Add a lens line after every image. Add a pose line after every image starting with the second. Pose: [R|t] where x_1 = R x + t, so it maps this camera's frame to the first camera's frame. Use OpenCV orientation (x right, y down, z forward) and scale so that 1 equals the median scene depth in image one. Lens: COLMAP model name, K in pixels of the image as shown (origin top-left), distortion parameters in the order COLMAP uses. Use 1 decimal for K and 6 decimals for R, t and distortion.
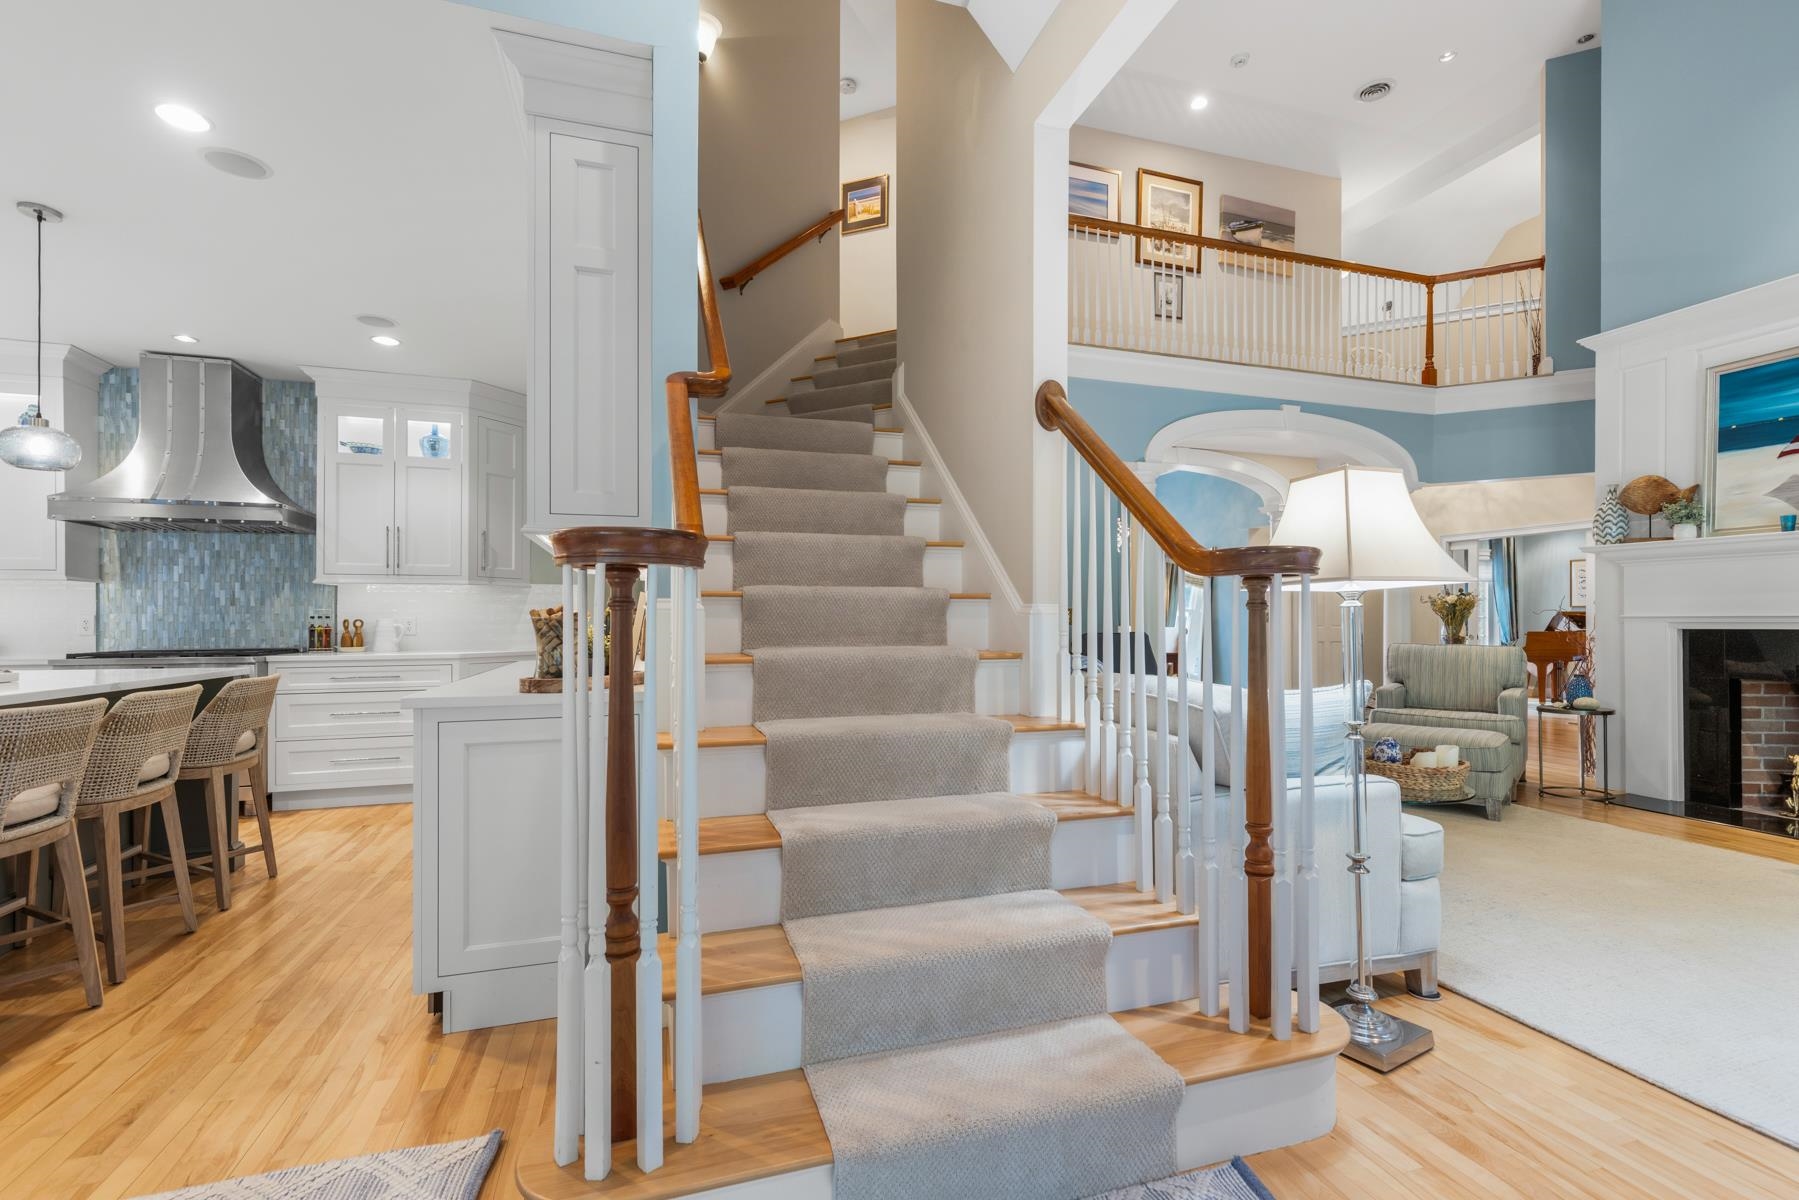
lens RADIAL K [[809.8, 0, 903.7], [0, 809.8, 608.6], [0, 0, 1]] dist [-0.000640, 0.000152]
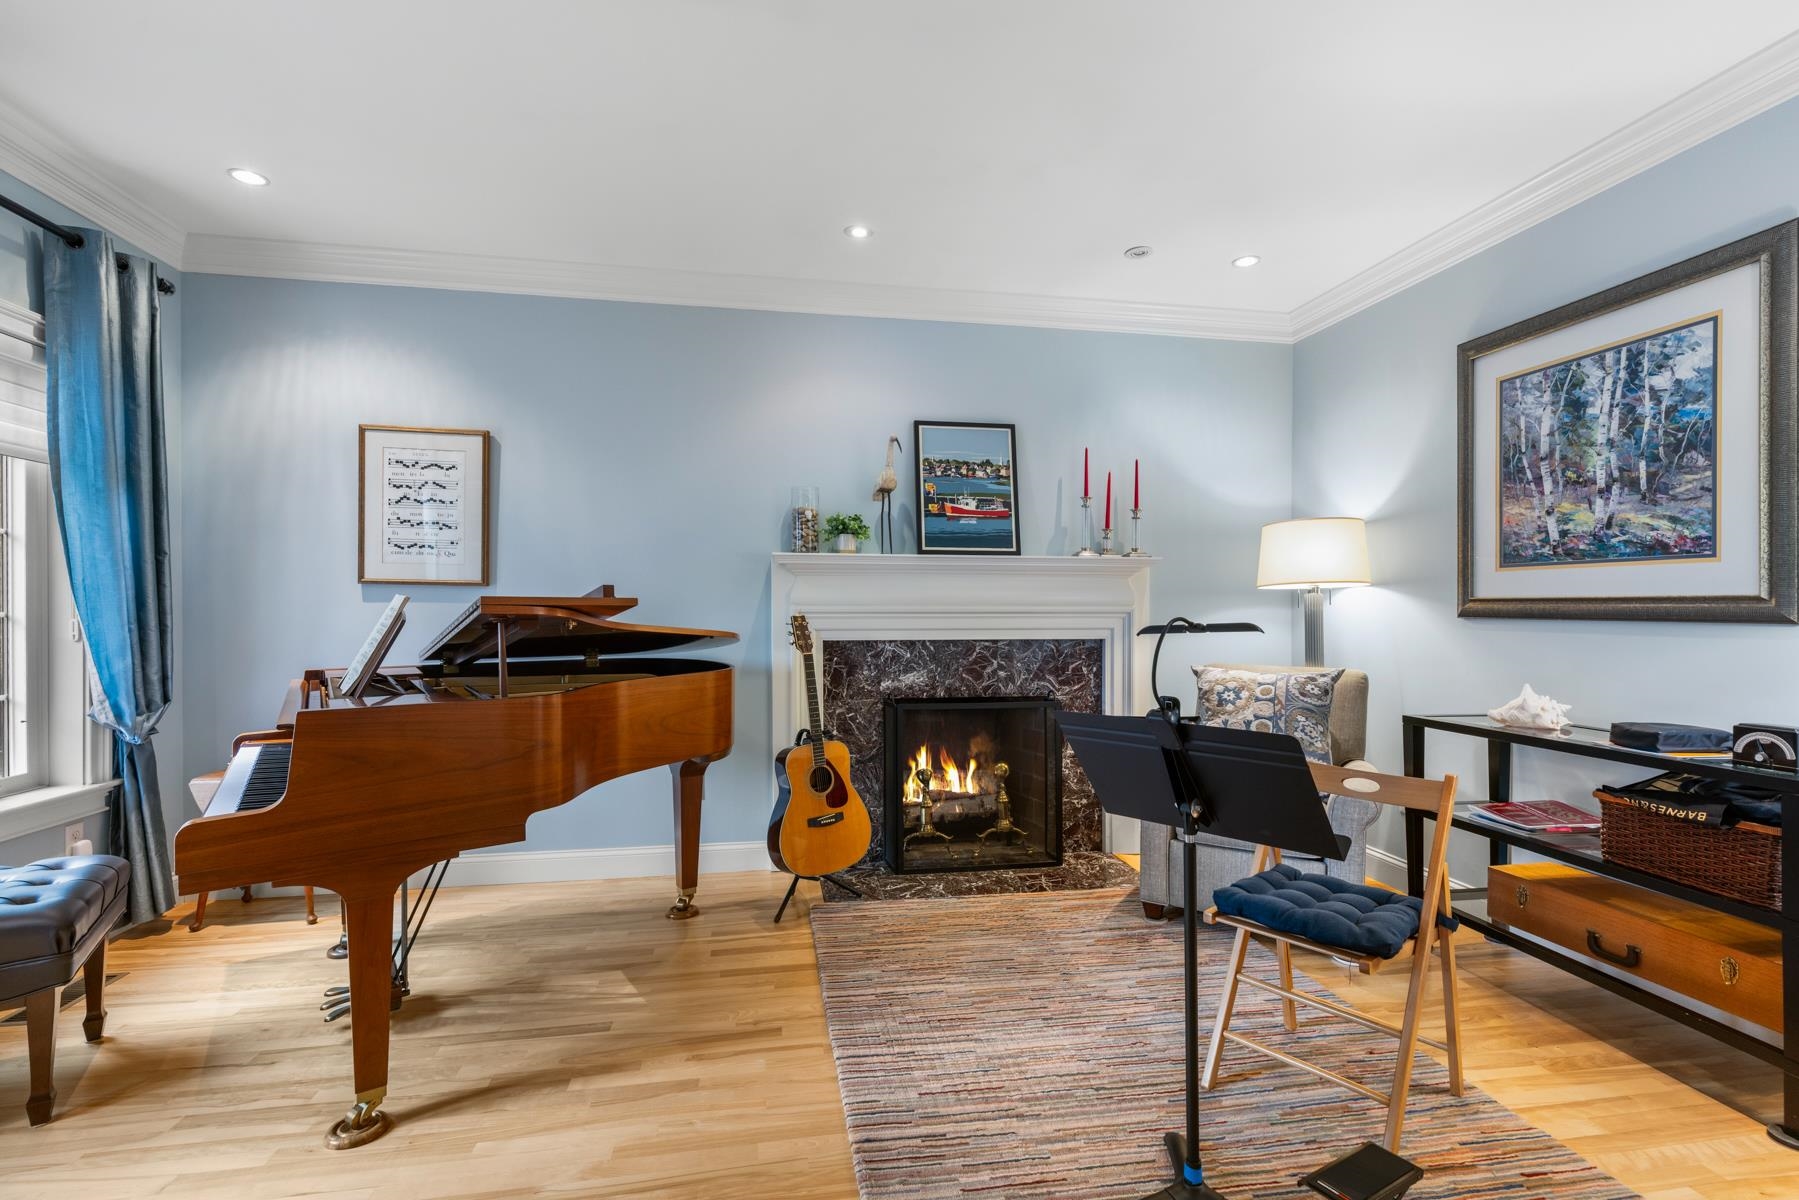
lens RADIAL K [[809.8, 0, 896.6], [0, 809.8, 608.9], [0, 0, 1]] dist [-0.000640, 0.000152]
pose [[0.152629, -0.003711, 0.988277, 0.546765], [-0.002065, 0.999990, 0.004074, 0.007466], [-0.988281, -0.002663, 0.152619, 0.740822]]
